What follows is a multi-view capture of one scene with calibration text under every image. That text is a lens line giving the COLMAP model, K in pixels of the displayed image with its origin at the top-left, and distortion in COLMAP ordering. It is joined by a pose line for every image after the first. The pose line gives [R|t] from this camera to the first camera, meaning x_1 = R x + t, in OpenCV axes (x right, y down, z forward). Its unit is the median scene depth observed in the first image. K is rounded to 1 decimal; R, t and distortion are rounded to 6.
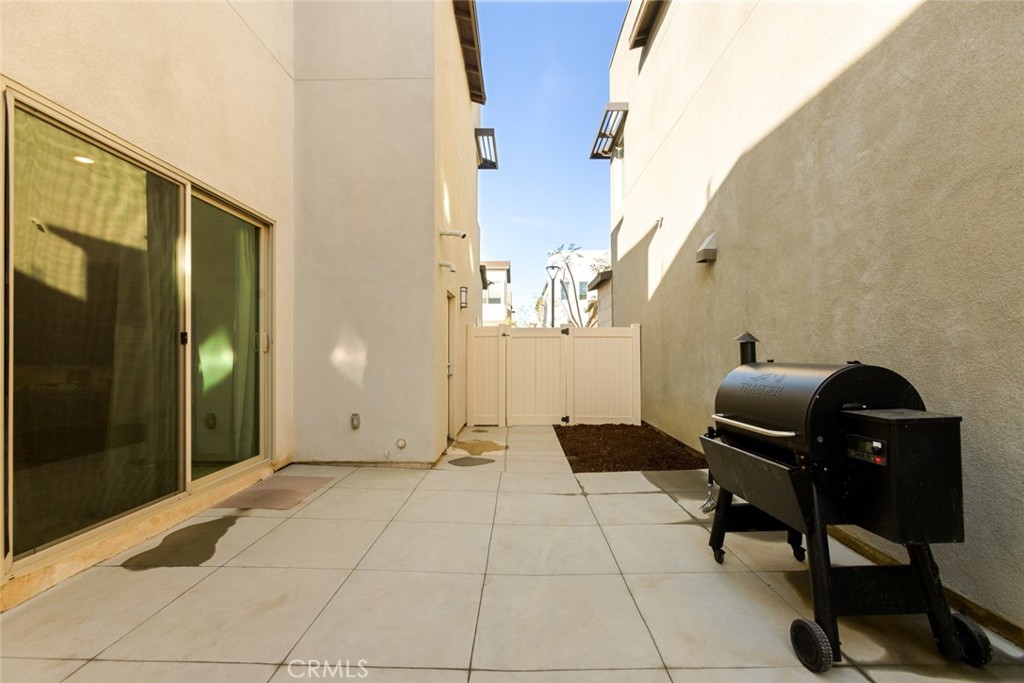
lens RADIAL K [[458.4, 0, 513.3], [0, 458.4, 339.8], [0, 0, 1]] dist [-0.001935, 0.004676]
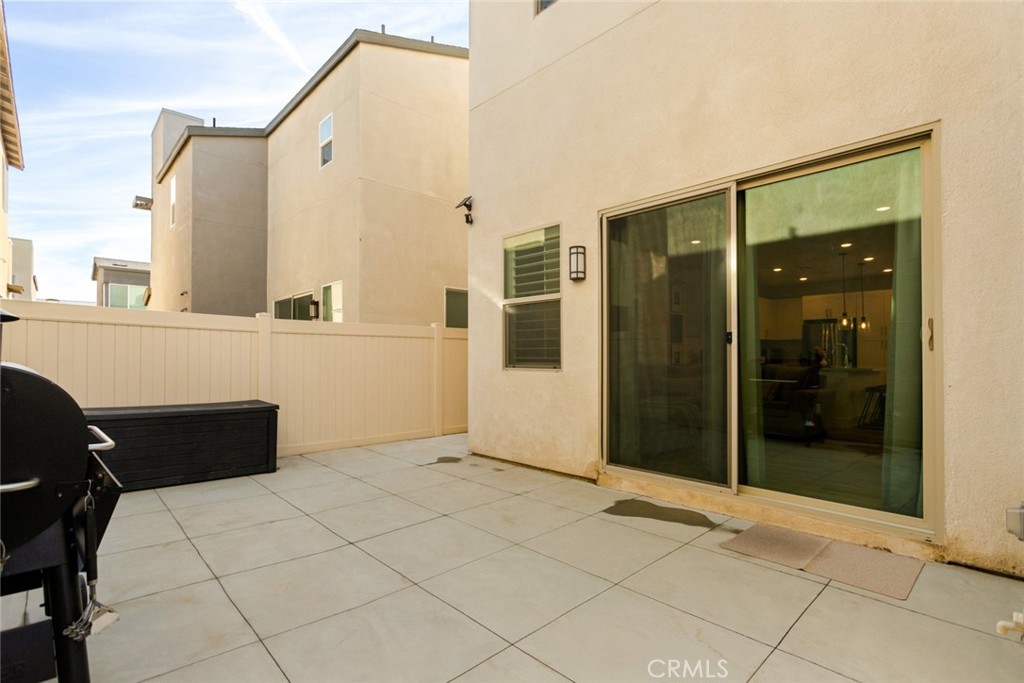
lens RADIAL K [[491.3, 0, 511.9], [0, 491.3, 350.4], [0, 0, 1]] dist [-0.008730, 0.003916]
pose [[-0.721836, -0.008895, -0.692006, 0.464528], [0.019743, 0.999246, -0.033439, 0.062182], [0.691782, -0.037800, -0.721116, 1.753464]]
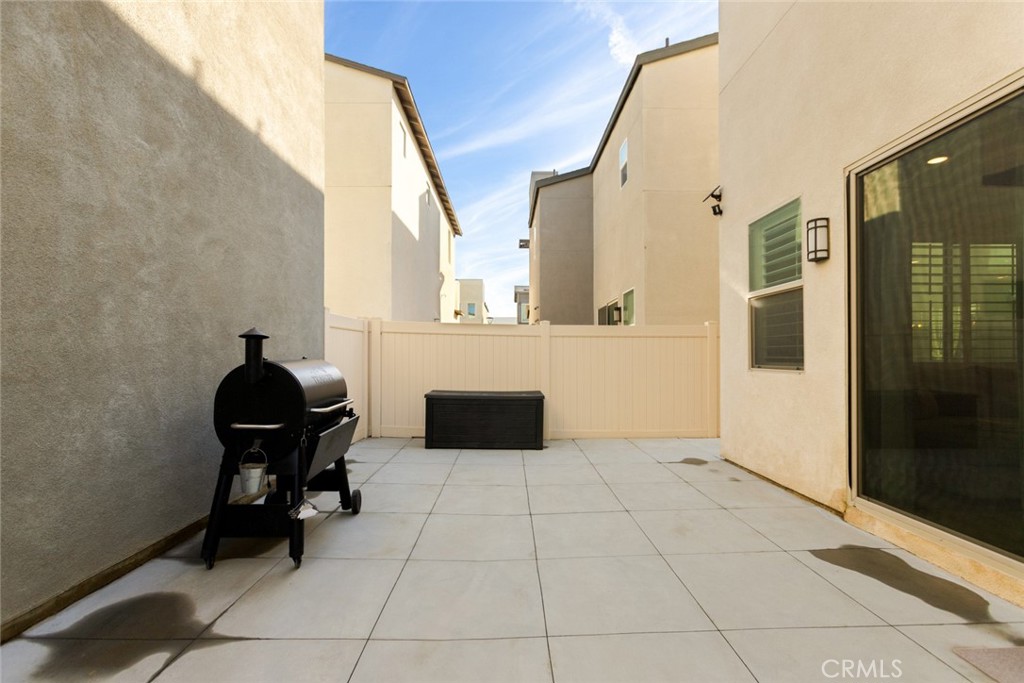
lens RADIAL K [[458.4, 0, 515.3], [0, 458.4, 347.5], [0, 0, 1]] dist [-0.001935, 0.004676]
pose [[-0.999587, 0.001705, -0.028698, 0.016328], [0.003078, 0.998850, -0.047849, 0.067545], [0.028583, -0.047917, -0.998442, 1.935256]]
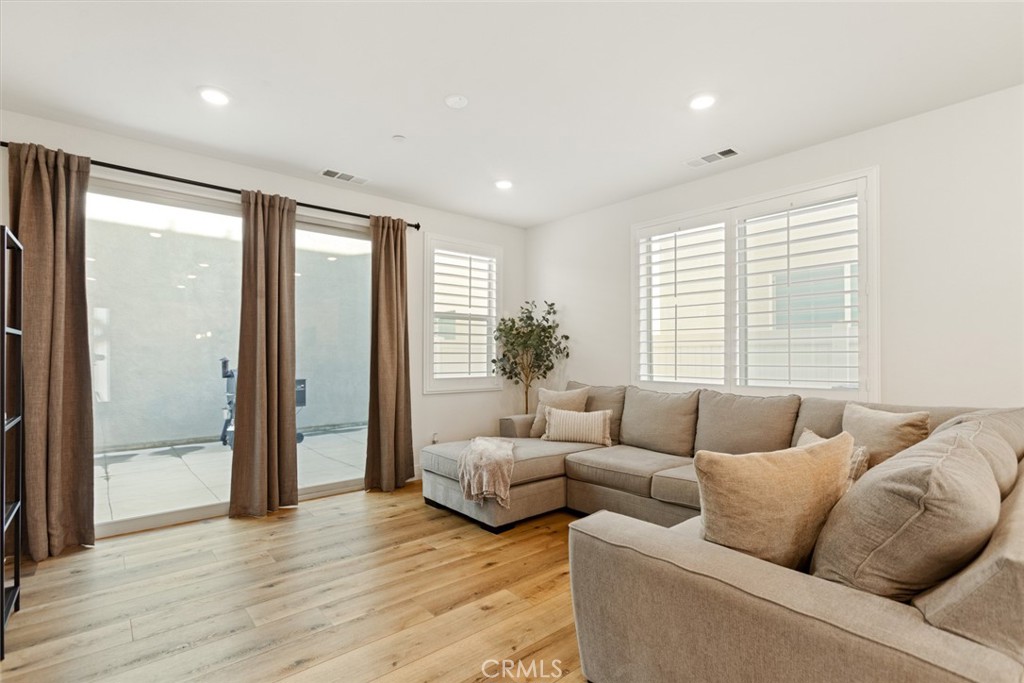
lens RADIAL K [[491.3, 0, 510.4], [0, 491.3, 349.4], [0, 0, 1]] dist [-0.008730, 0.003916]
pose [[-0.659132, 0.014308, 0.751891, -2.480325], [-0.017302, 0.999266, -0.034182, 0.005066], [-0.751828, -0.035540, -0.658401, 1.588259]]
